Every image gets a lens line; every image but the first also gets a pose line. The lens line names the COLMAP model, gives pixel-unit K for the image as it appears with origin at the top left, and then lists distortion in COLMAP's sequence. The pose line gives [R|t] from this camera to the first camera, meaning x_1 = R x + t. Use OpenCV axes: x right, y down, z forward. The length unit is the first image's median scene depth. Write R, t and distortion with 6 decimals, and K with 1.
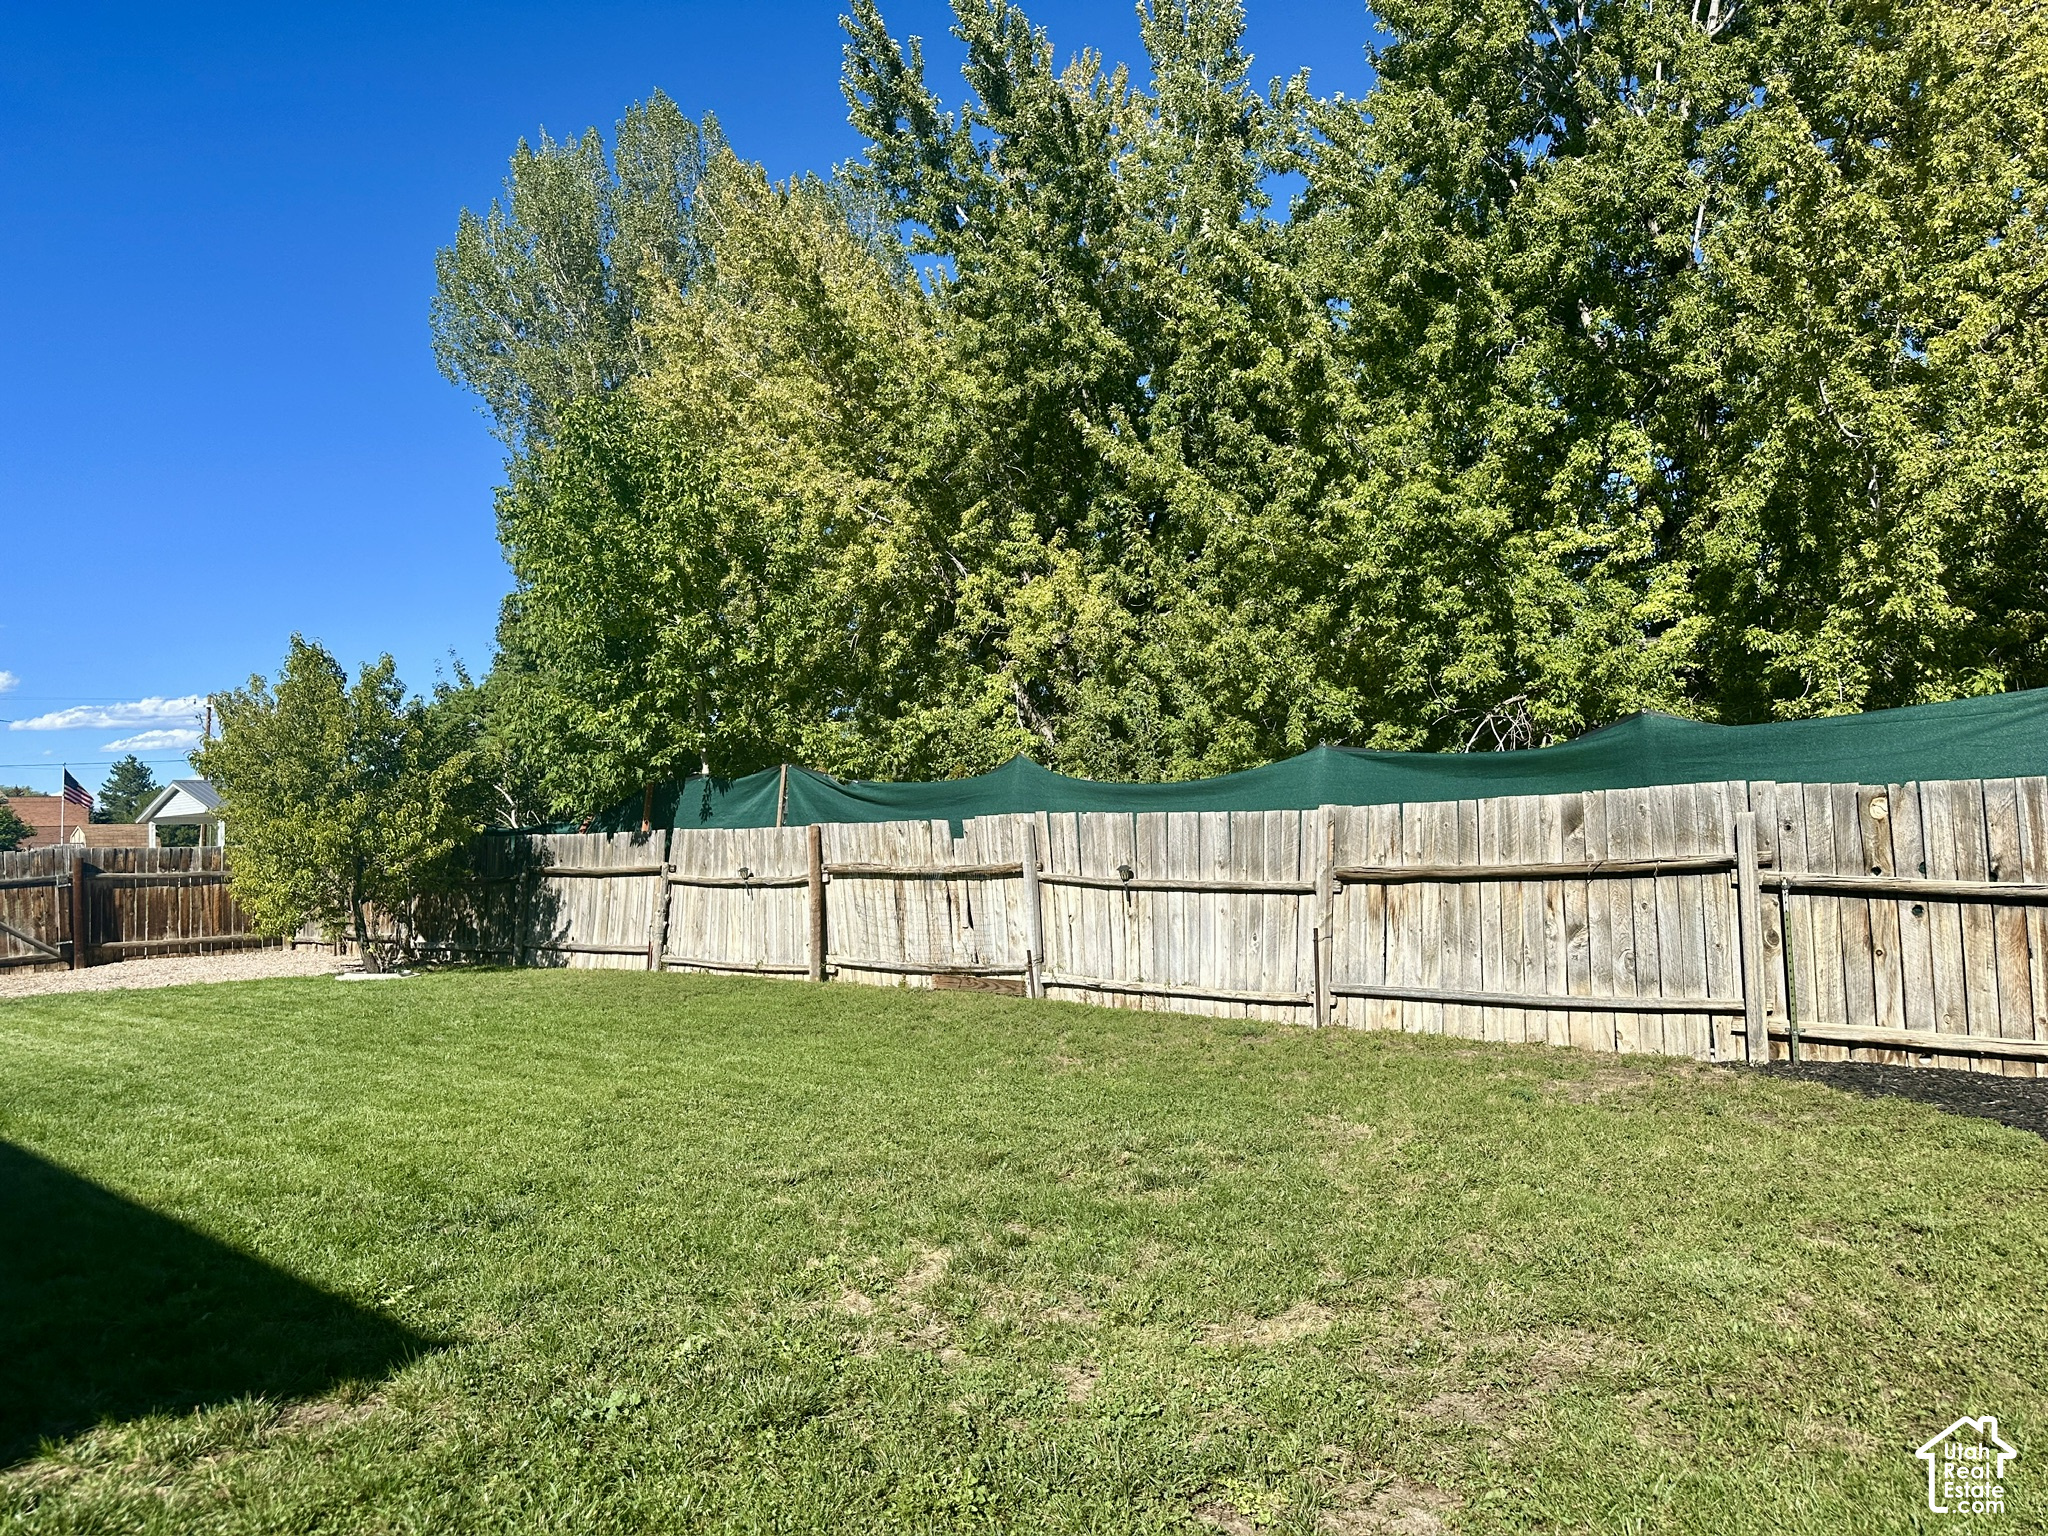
lens RADIAL K [[1415.4, 0, 1016.2], [0, 1415.4, 786.2], [0, 0, 1]] dist [0.069591, -0.093528]
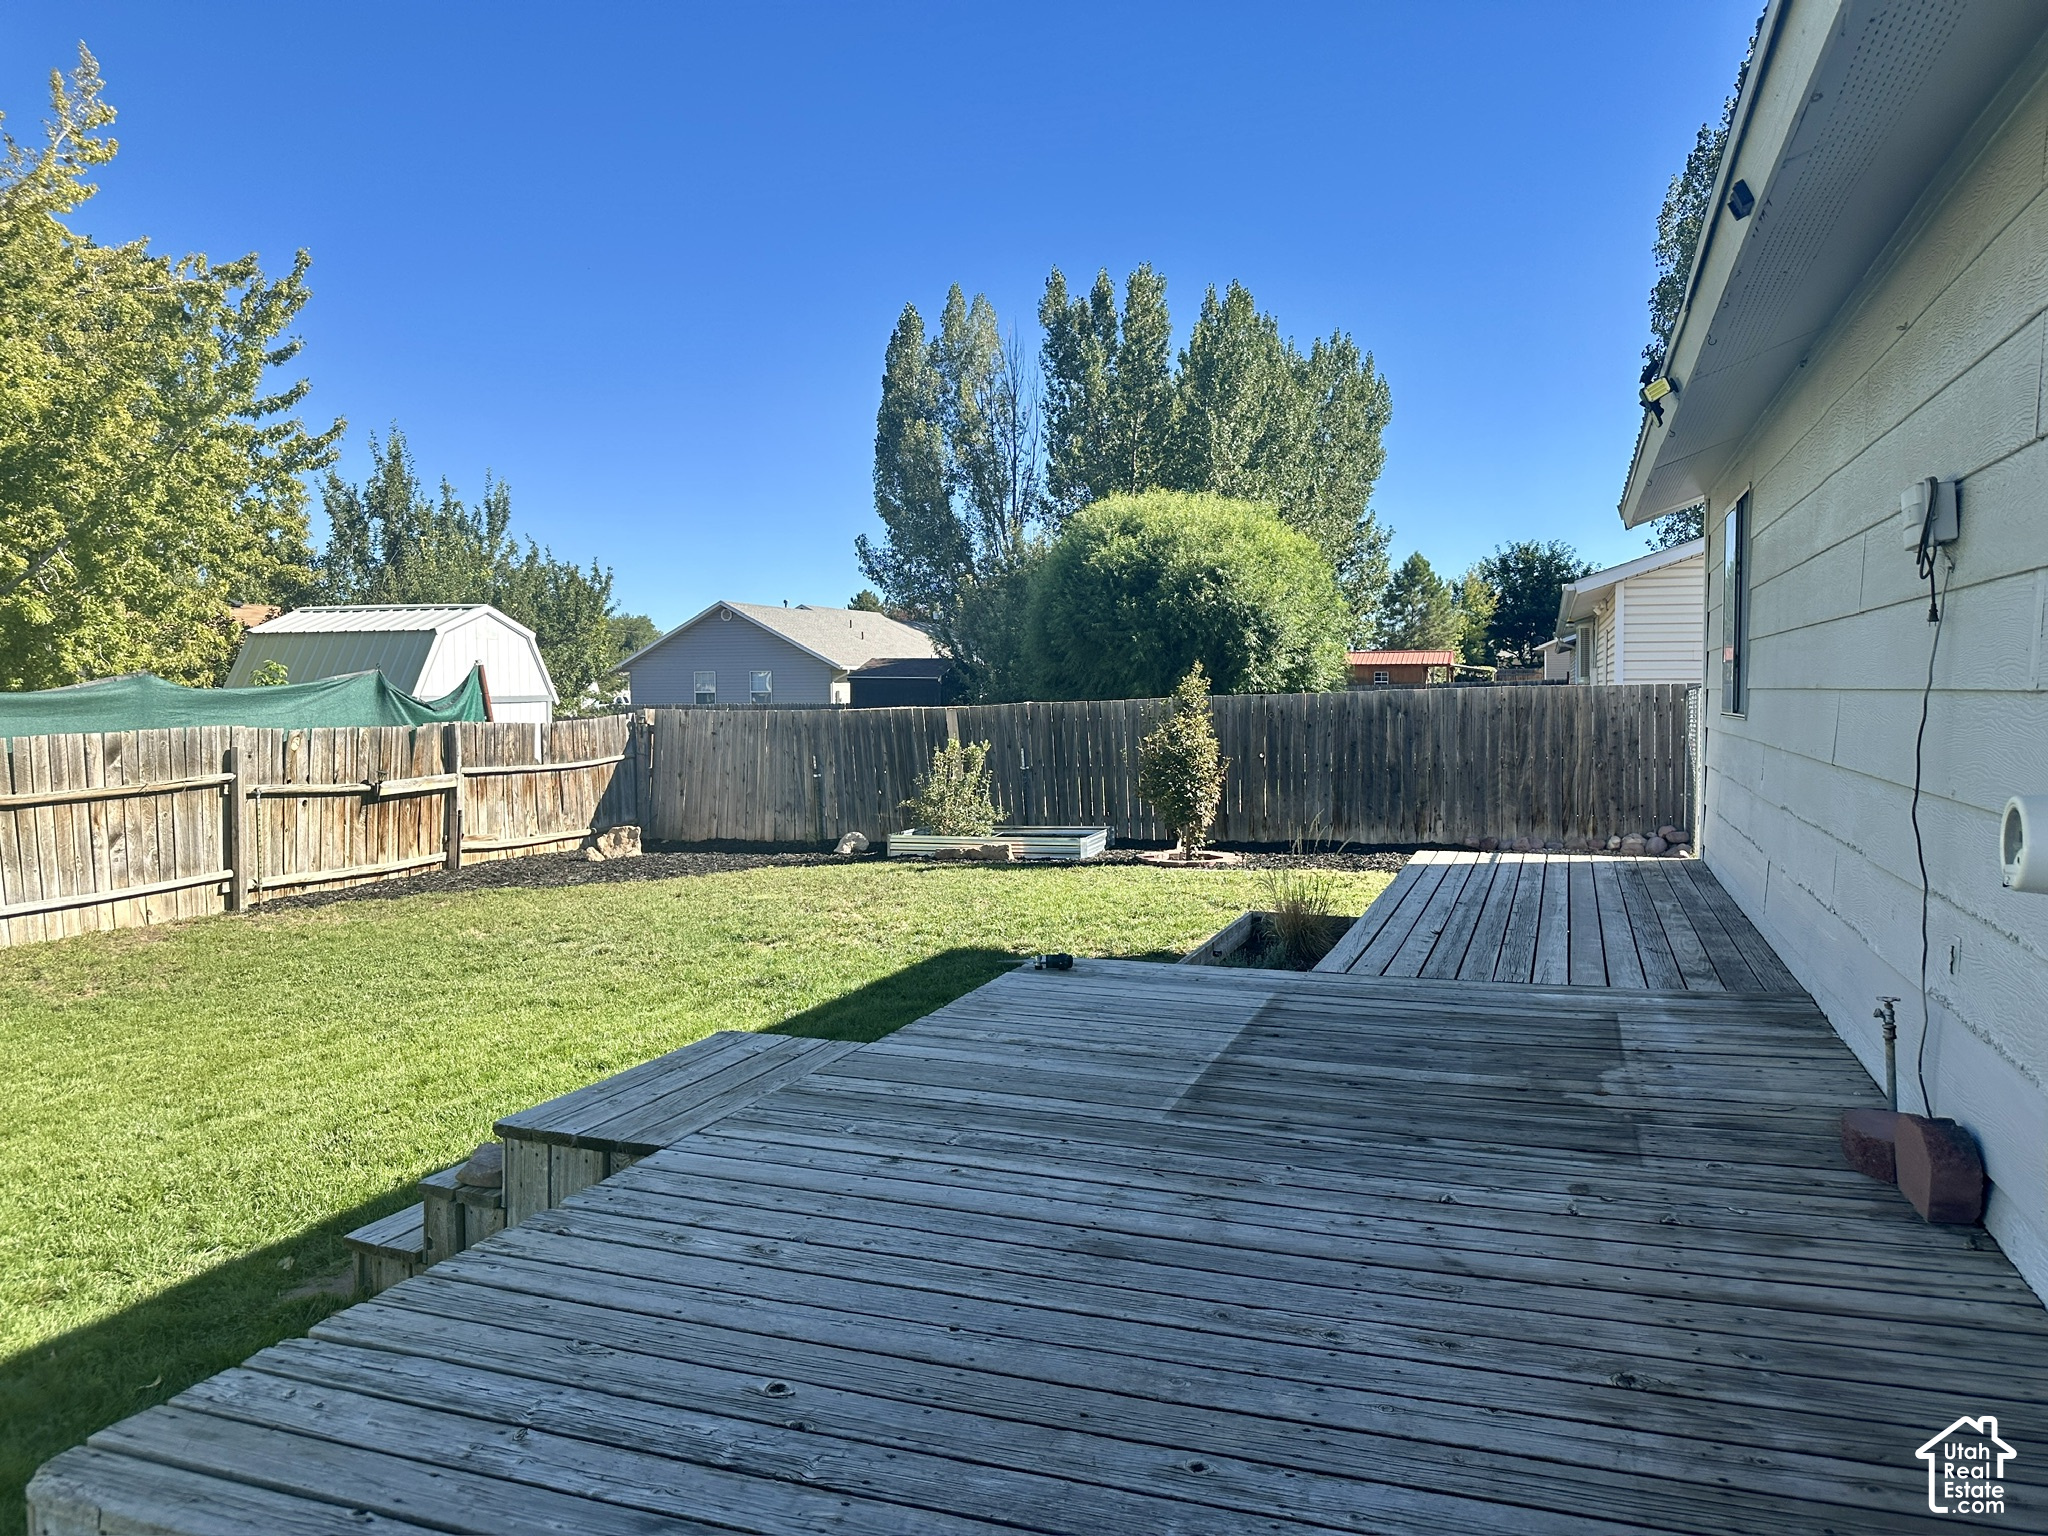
lens RADIAL K [[1415.4, 0, 1025.0], [0, 1415.4, 778.8], [0, 0, 1]] dist [0.069591, -0.093528]
pose [[-0.365280, -0.026454, 0.930522, -0.591497], [-0.016119, 0.999626, 0.022091, 0.002784], [-0.930758, -0.006930, -0.365570, 0.381282]]
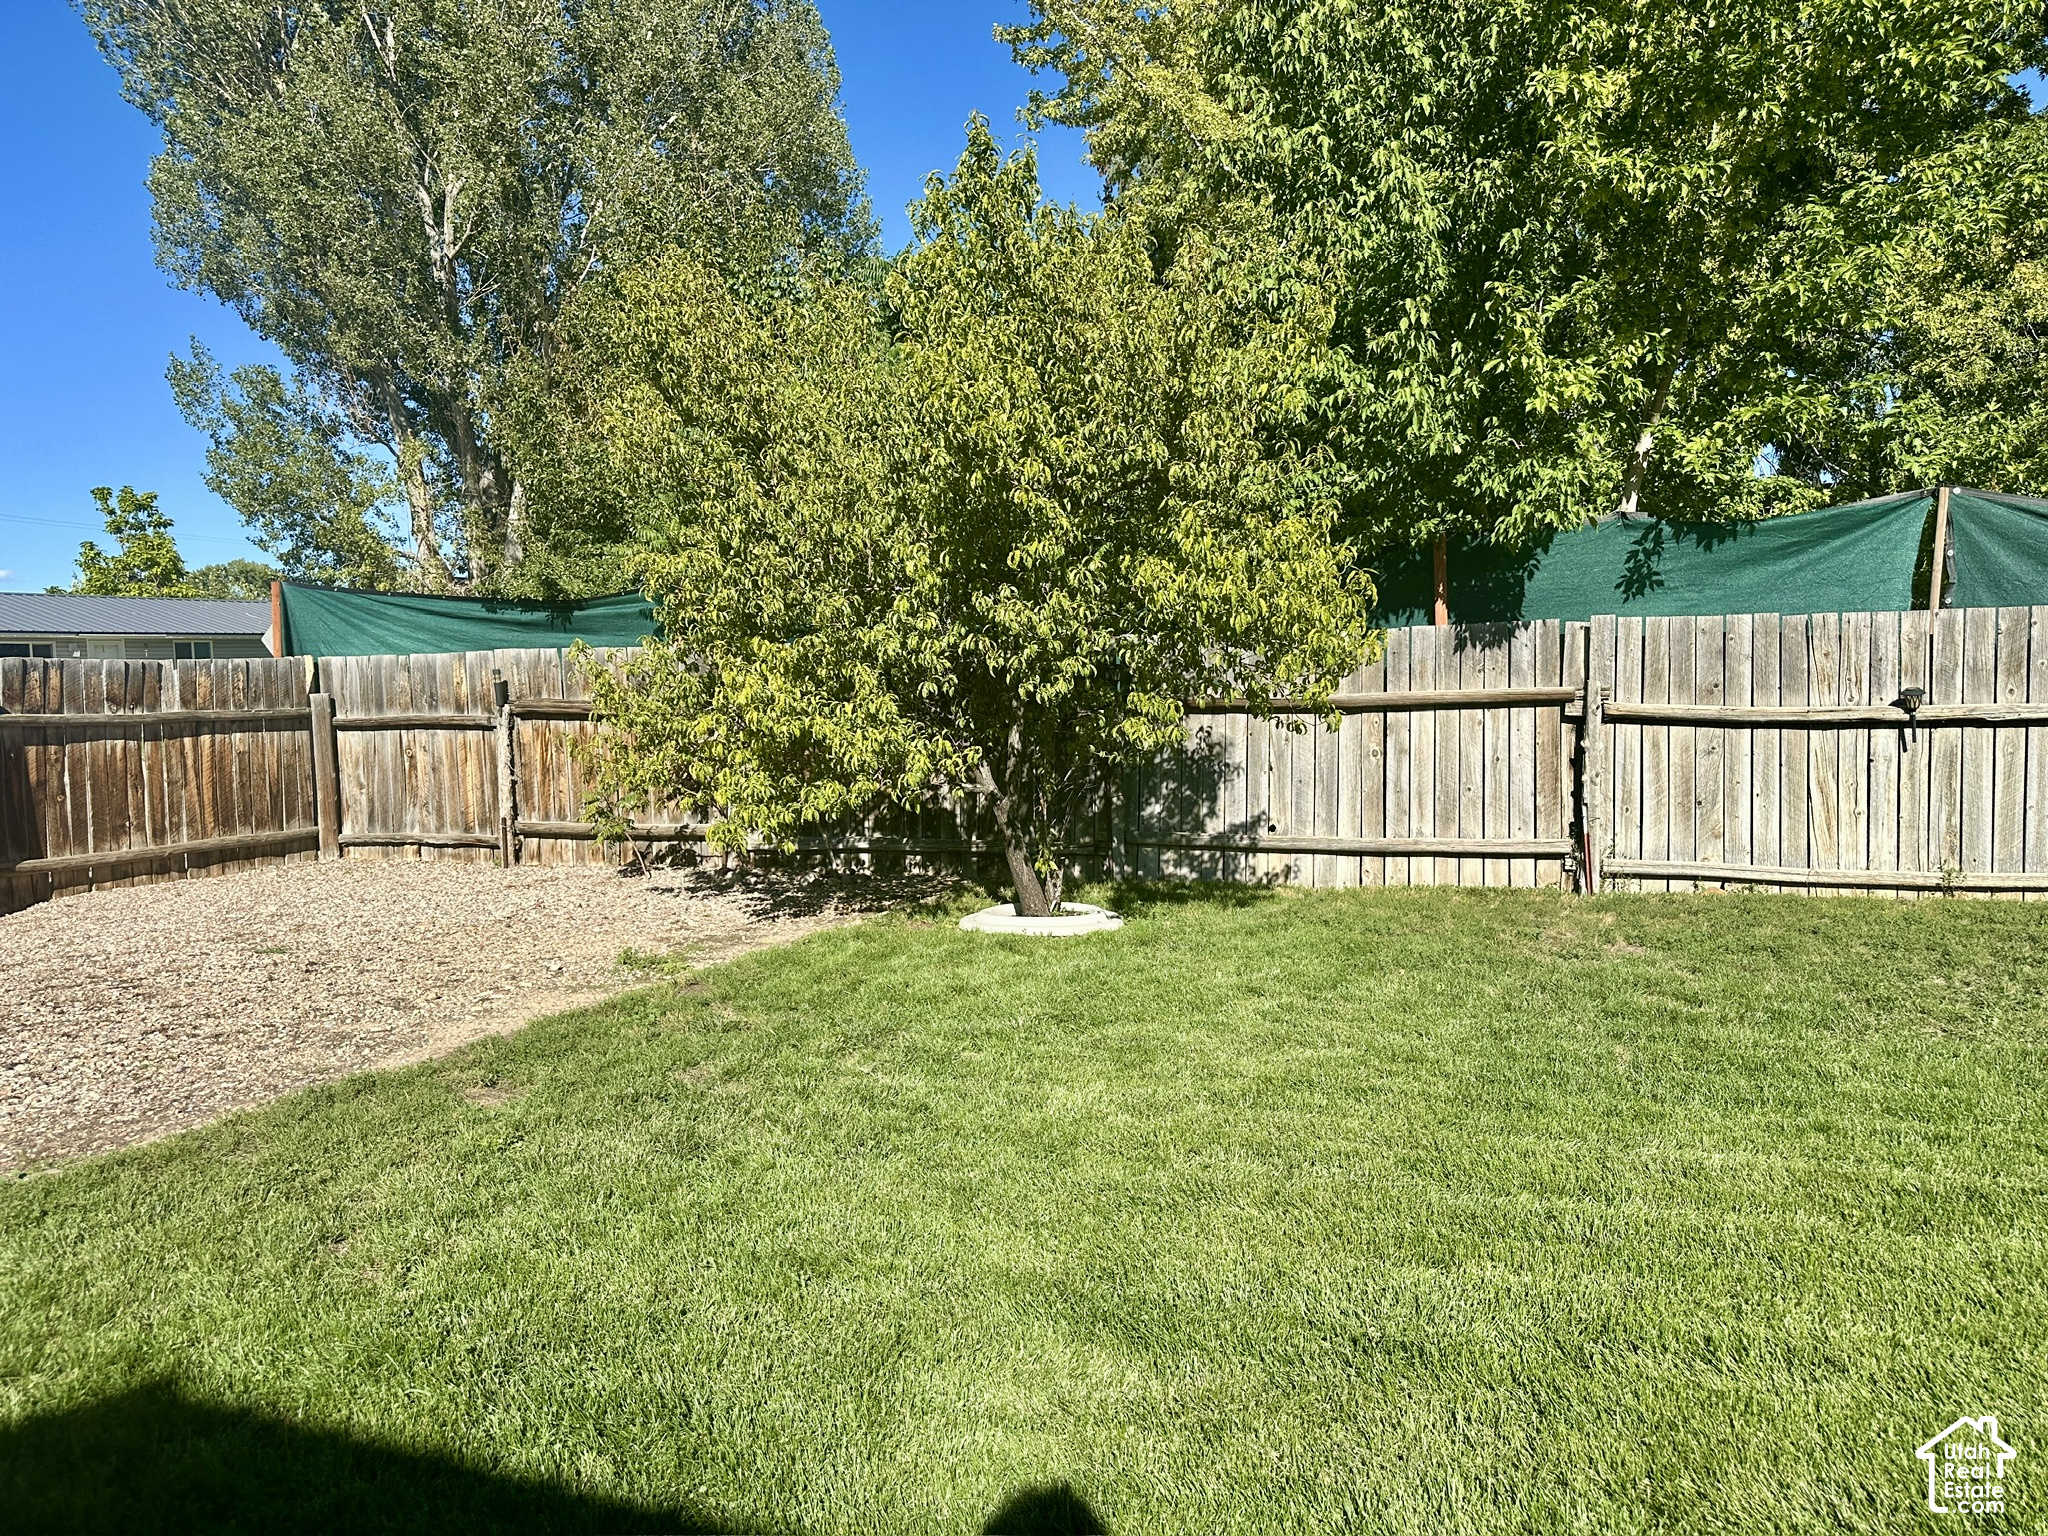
lens RADIAL K [[1415.4, 0, 1034.6], [0, 1415.4, 770.2], [0, 0, 1]] dist [0.069591, -0.093528]
pose [[0.940689, -0.017911, 0.338796, -0.573955], [-0.014112, 0.995676, 0.091821, 0.038279], [-0.338975, -0.091156, 0.936369, 0.541228]]
